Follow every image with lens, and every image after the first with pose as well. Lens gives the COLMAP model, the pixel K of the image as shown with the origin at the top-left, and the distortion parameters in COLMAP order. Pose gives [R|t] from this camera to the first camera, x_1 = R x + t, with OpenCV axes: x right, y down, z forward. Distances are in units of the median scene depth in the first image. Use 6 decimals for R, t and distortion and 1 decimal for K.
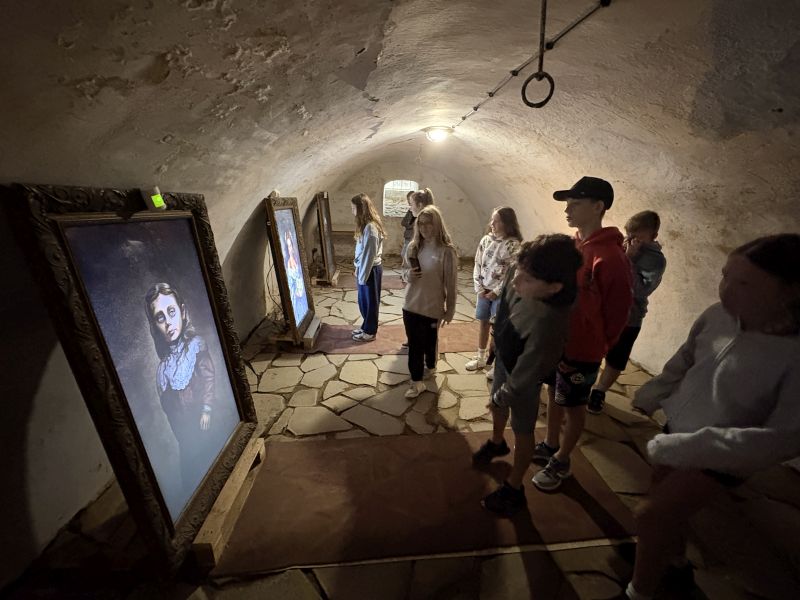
lens RADIAL K [[321.6, 0, 403.8], [0, 321.6, 300.9], [0, 0, 1]] dist [0.002853, 0.000304]
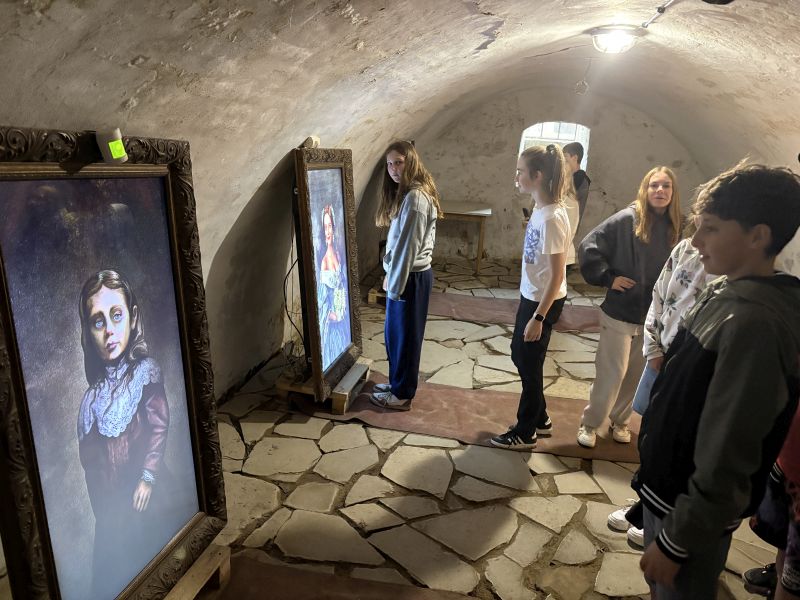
lens RADIAL K [[616.9, 0, 403.7], [0, 616.9, 301.9], [0, 0, 1]] dist [0.050703, -0.042605]
pose [[0.964391, 0.091981, -0.247969, 0.123719], [-0.109733, 0.992226, -0.058712, 0.013684], [0.240641, 0.083831, 0.966987, -0.069256]]
